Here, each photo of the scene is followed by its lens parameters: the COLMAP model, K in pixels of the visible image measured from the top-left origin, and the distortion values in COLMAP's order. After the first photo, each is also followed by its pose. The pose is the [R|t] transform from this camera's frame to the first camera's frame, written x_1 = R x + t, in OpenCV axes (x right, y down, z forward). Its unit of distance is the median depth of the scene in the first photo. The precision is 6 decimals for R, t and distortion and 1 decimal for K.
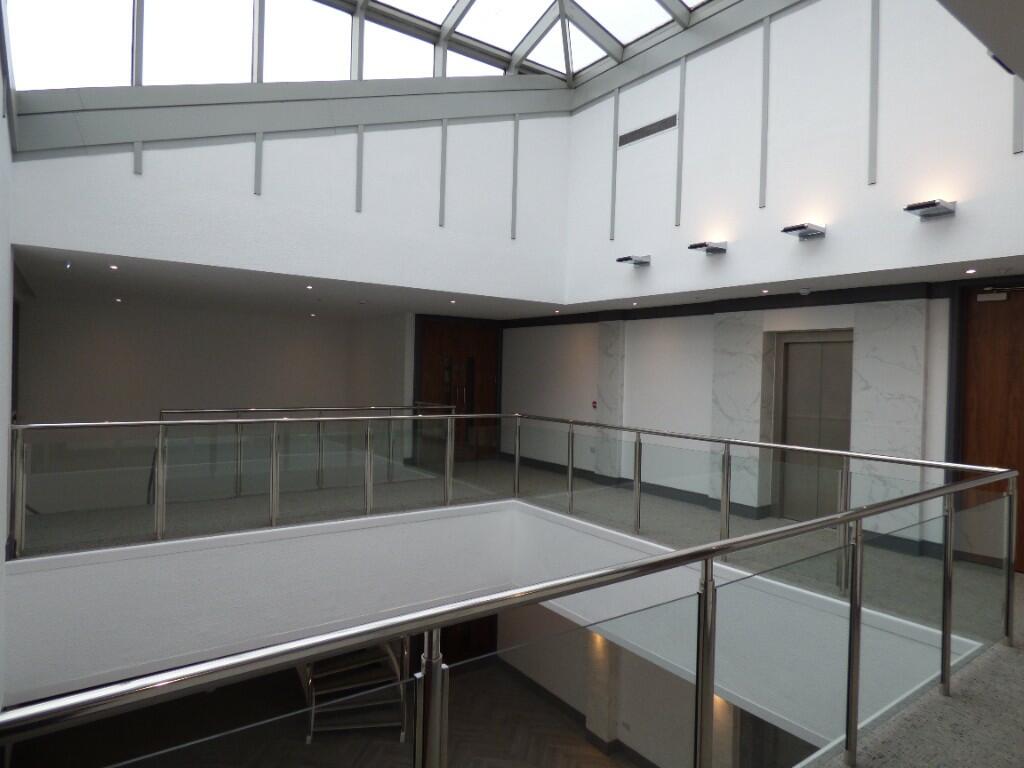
lens RADIAL K [[623.9, 0, 512.0], [0, 623.9, 384.0], [0, 0, 1]] dist [-0.064341, 0.025650]
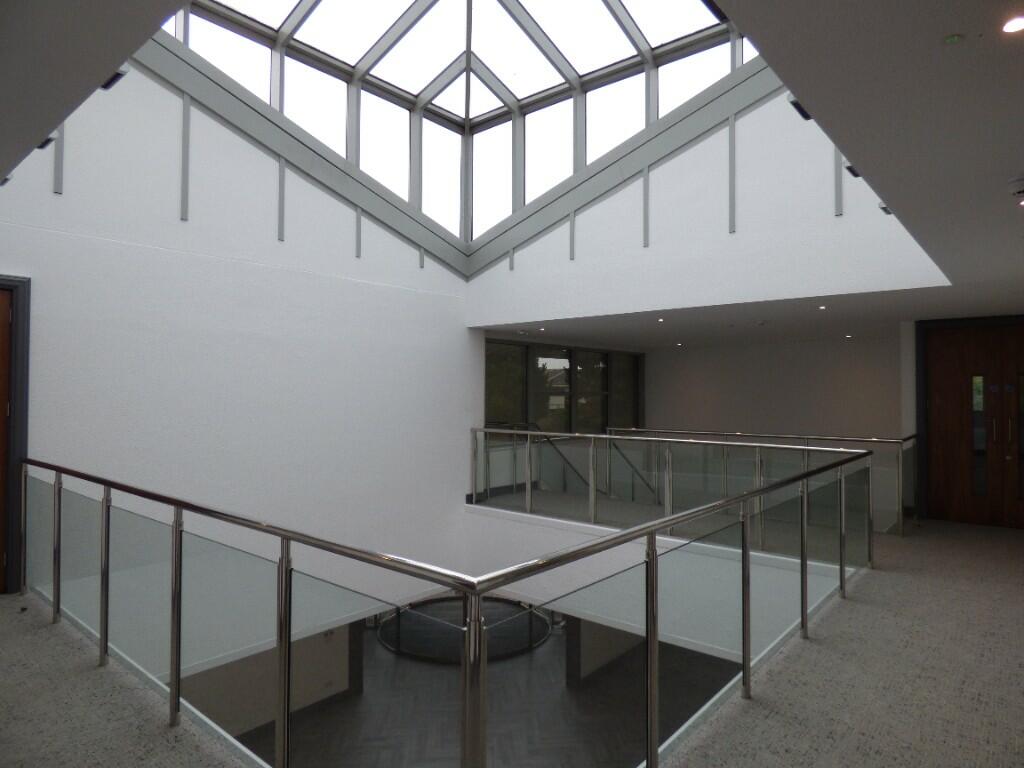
lens RADIAL K [[620.9, 0, 509.0], [0, 620.9, 378.9], [0, 0, 1]] dist [-0.021914, -0.000445]
pose [[0.971375, -0.015250, 0.237061, -0.214270], [0.023611, 0.999194, -0.032472, -0.003437], [-0.236374, 0.037139, 0.970952, -0.154029]]
